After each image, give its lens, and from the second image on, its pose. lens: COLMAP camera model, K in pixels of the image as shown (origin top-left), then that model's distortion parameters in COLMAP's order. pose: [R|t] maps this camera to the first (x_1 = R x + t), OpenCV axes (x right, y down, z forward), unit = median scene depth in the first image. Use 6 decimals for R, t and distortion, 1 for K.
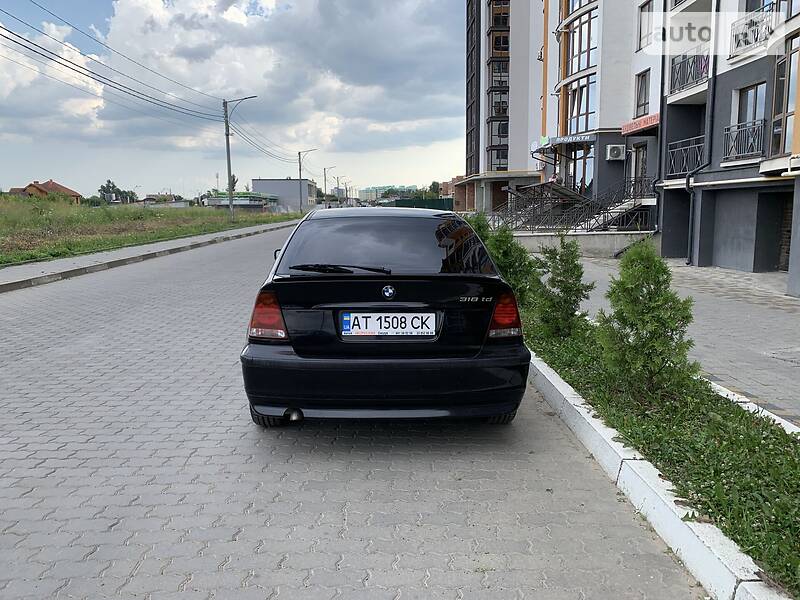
lens RADIAL K [[611.0, 0, 398.7], [0, 611.0, 299.5], [0, 0, 1]] dist [0.006944, 0.000254]
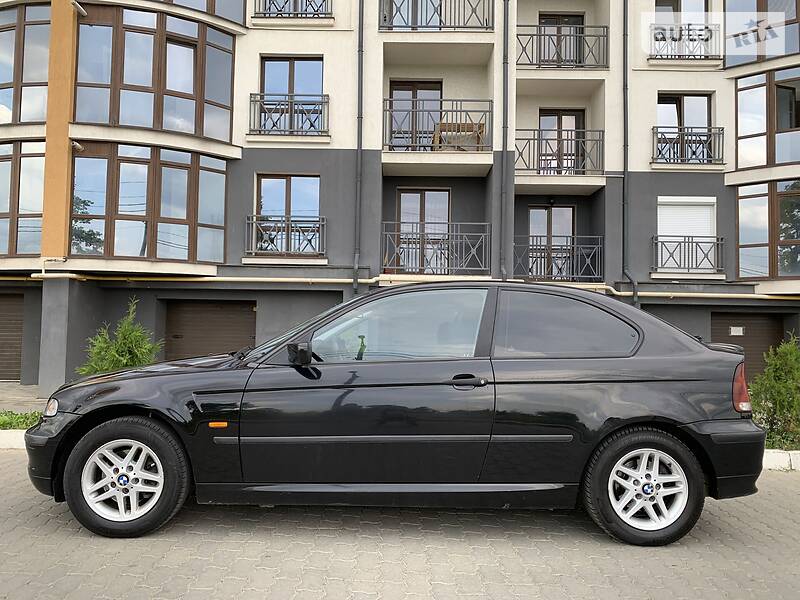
lens RADIAL K [[611.2, 0, 399.1], [0, 611.2, 298.2], [0, 0, 1]] dist [0.013966, -0.008943]
pose [[0.044085, 0.056651, 0.997420, -0.148803], [0.126742, 0.990007, -0.061832, -0.014713], [-0.990956, 0.129141, 0.036464, 0.174277]]
